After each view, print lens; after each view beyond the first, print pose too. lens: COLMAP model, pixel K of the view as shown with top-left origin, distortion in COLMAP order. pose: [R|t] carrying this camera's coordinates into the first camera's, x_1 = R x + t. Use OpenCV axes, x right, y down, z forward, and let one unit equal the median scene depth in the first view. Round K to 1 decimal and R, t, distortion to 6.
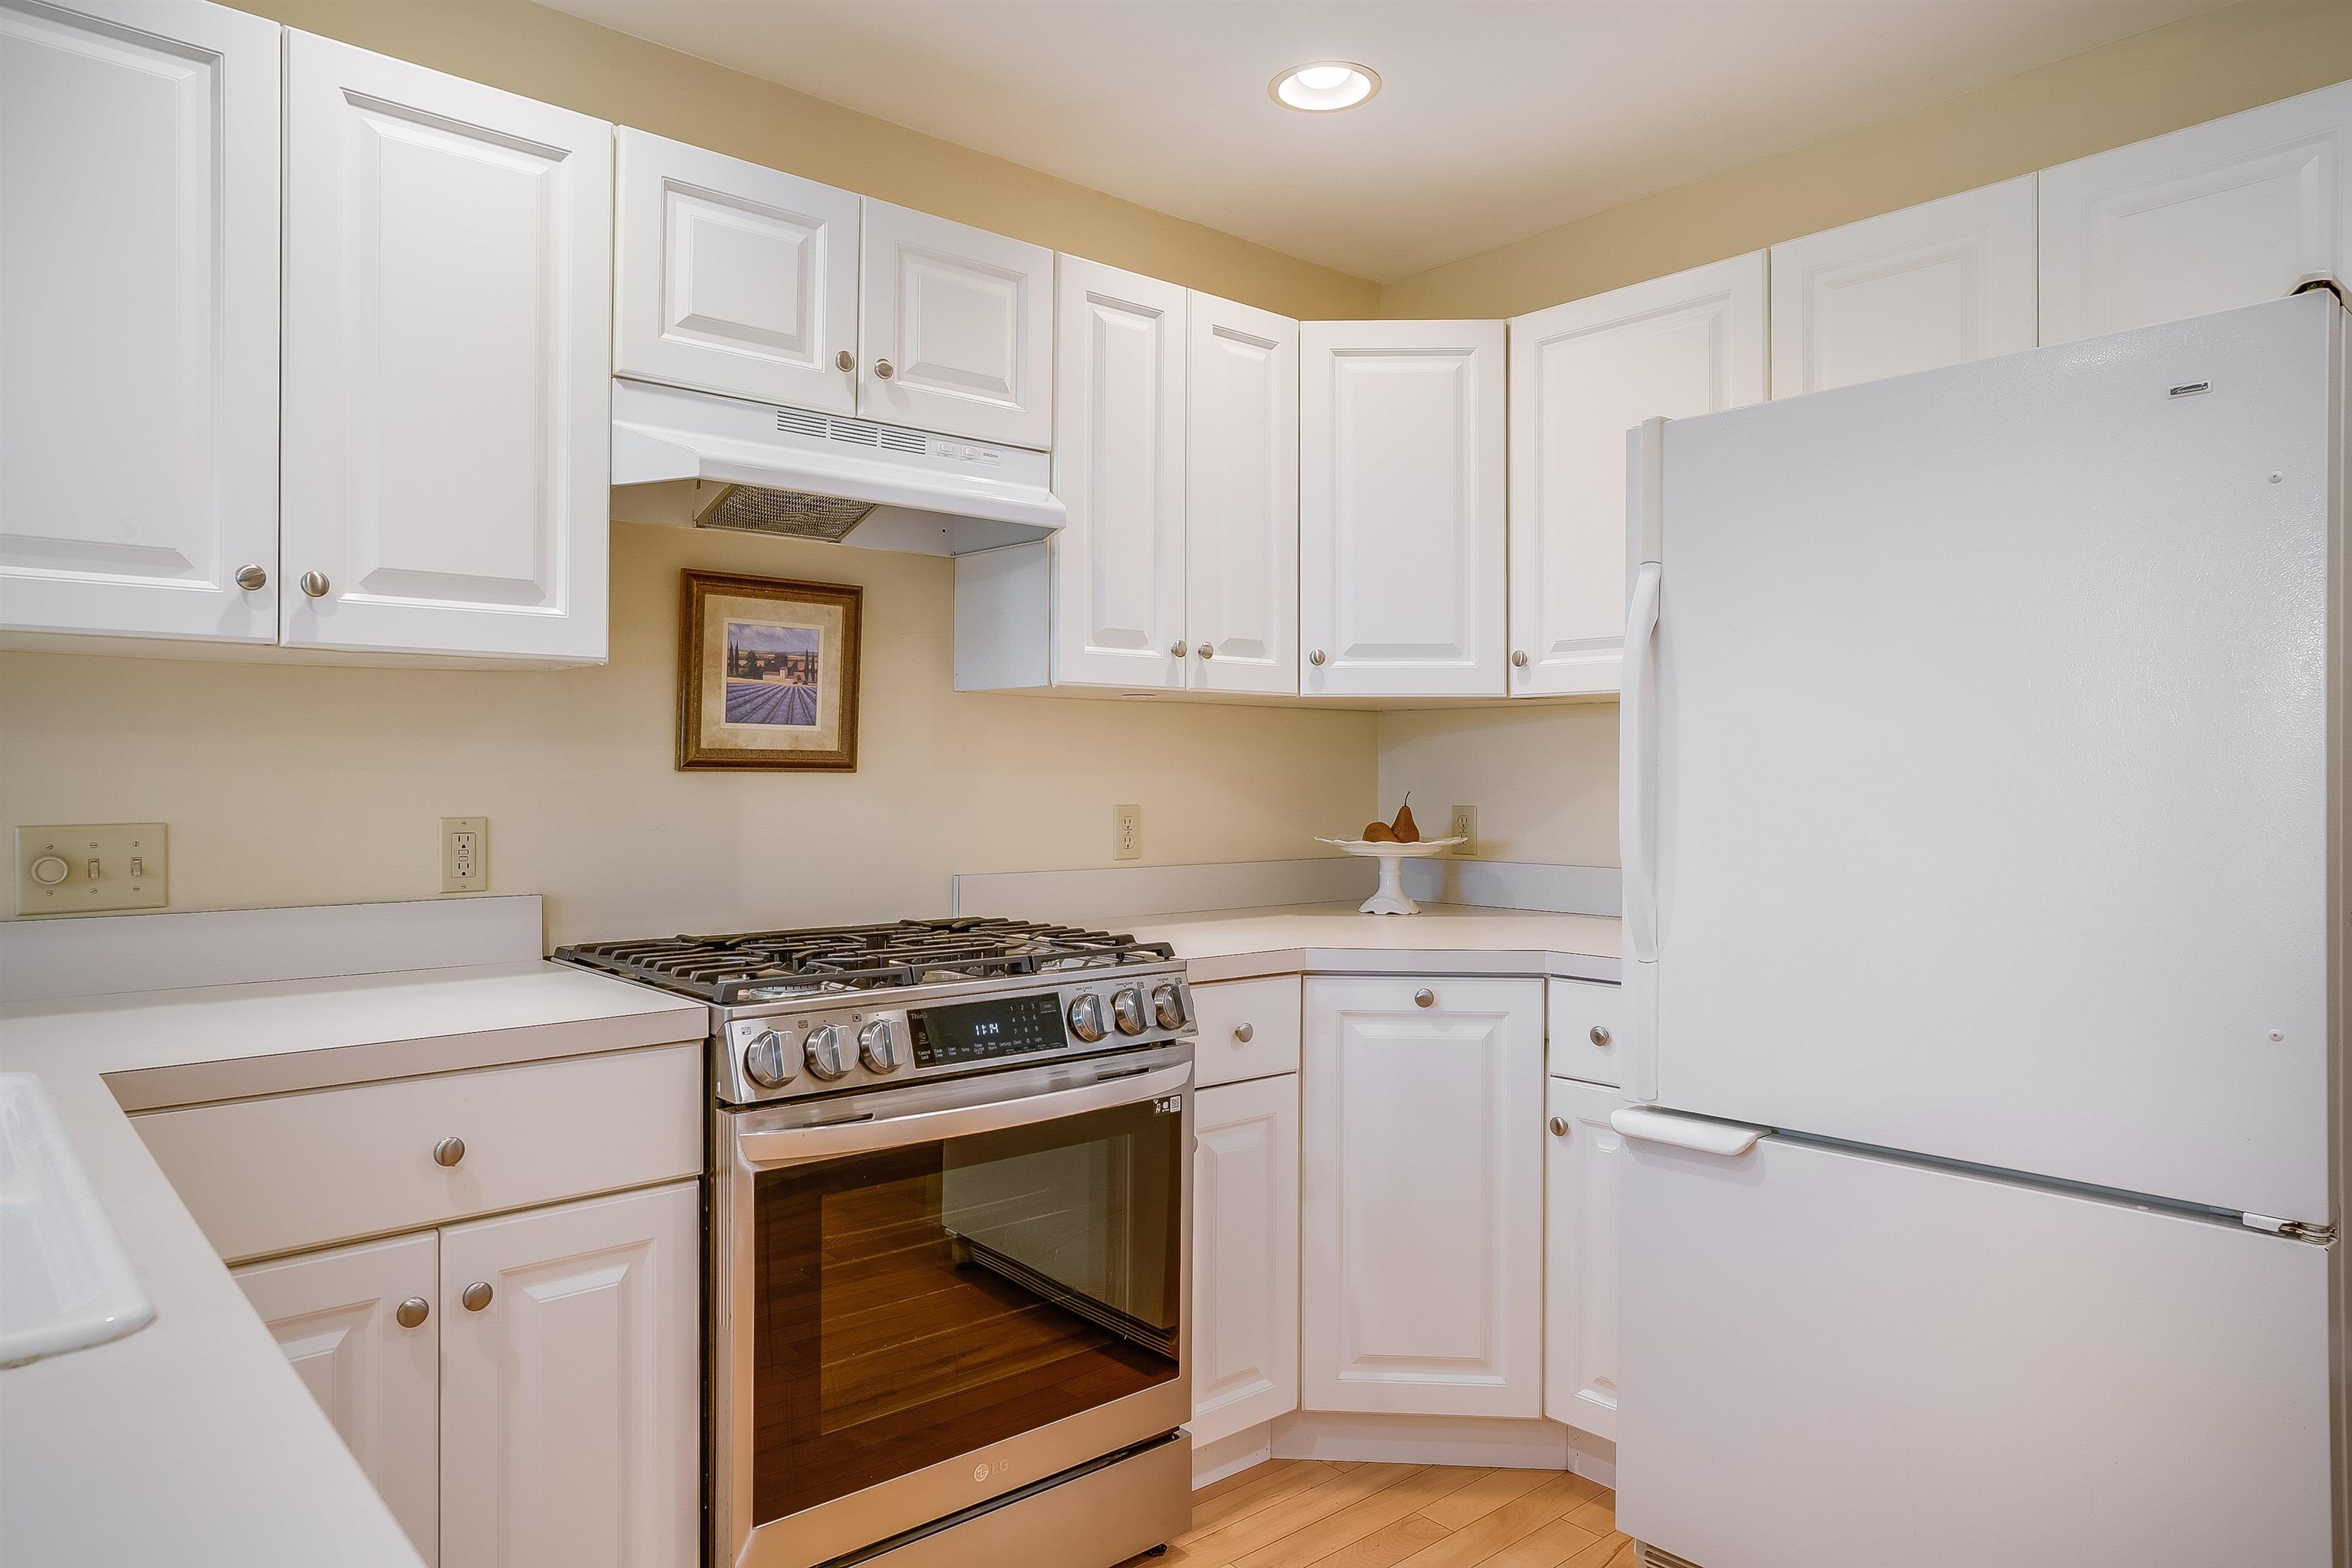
lens RADIAL K [[1471.2, 0, 1174.4], [0, 1471.2, 767.2], [0, 0, 1]] dist [-0.003127, 0.009311]
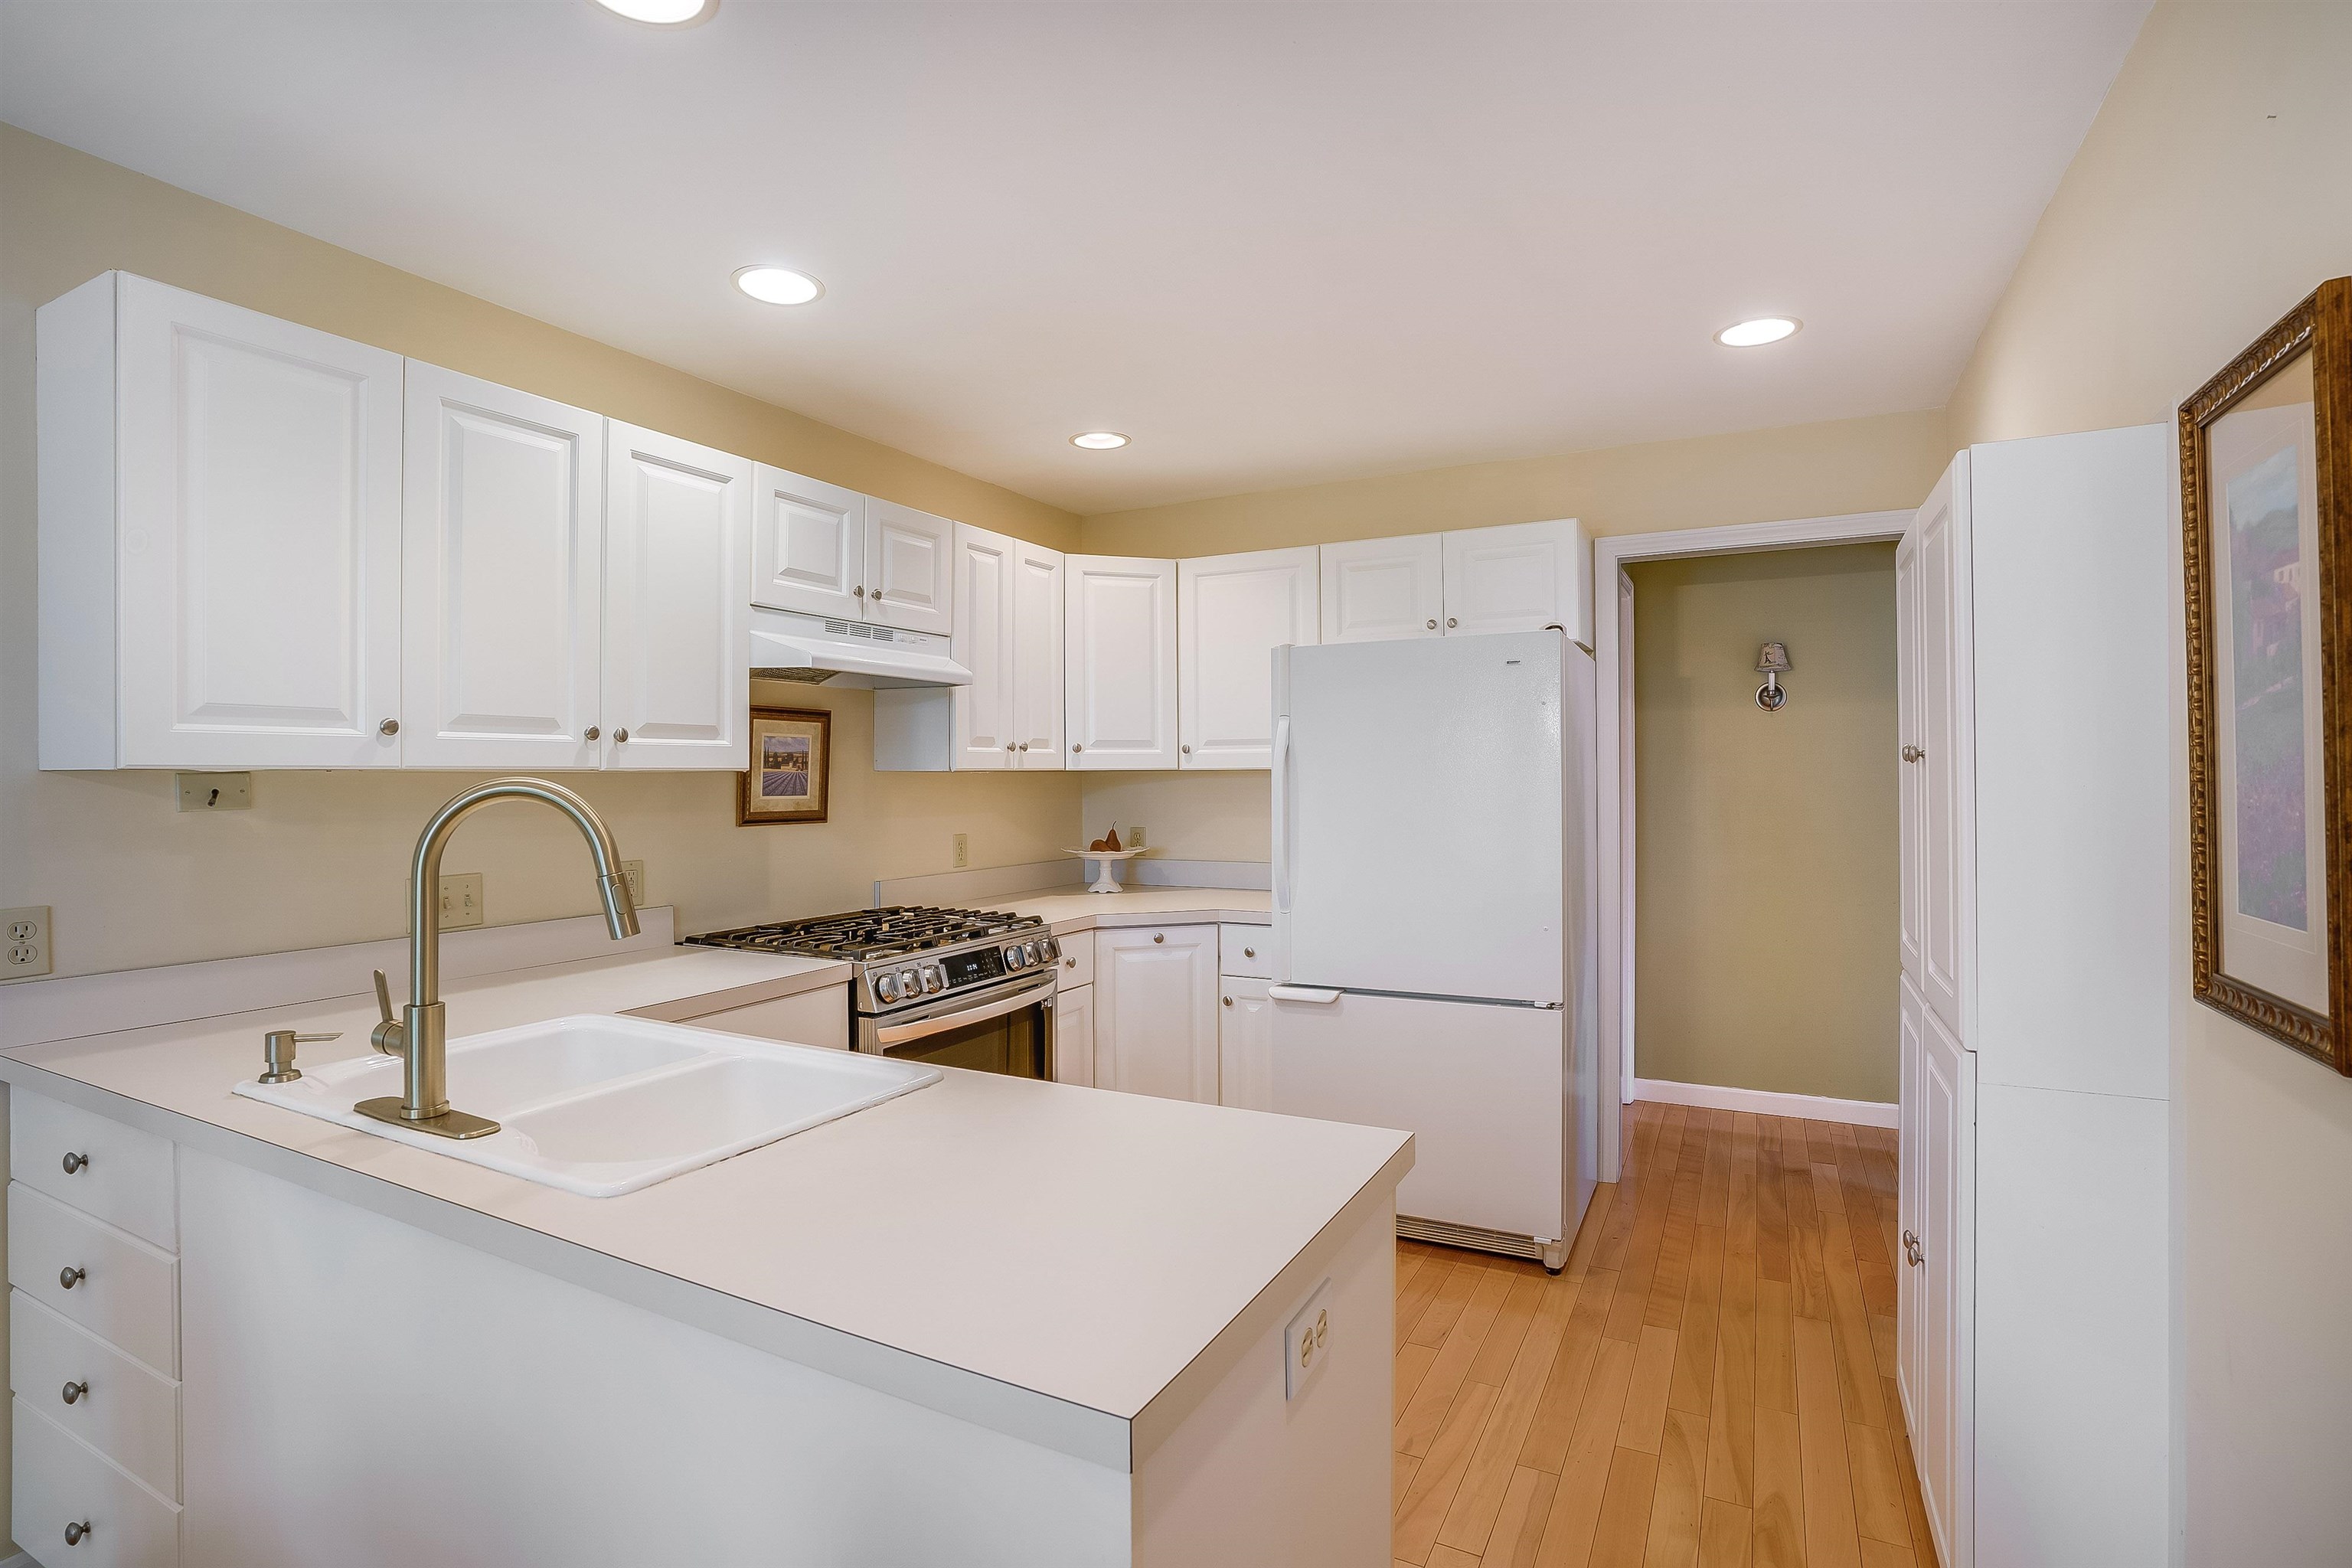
lens RADIAL K [[1132.8, 0, 1171.2], [0, 1132.8, 779.0], [0, 0, 1]] dist [-0.034873, 0.000194]
pose [[0.934706, -0.008459, 0.355321, -0.326182], [0.005401, 0.999939, 0.009599, -0.059356], [-0.355380, -0.007053, 0.934695, -0.348494]]
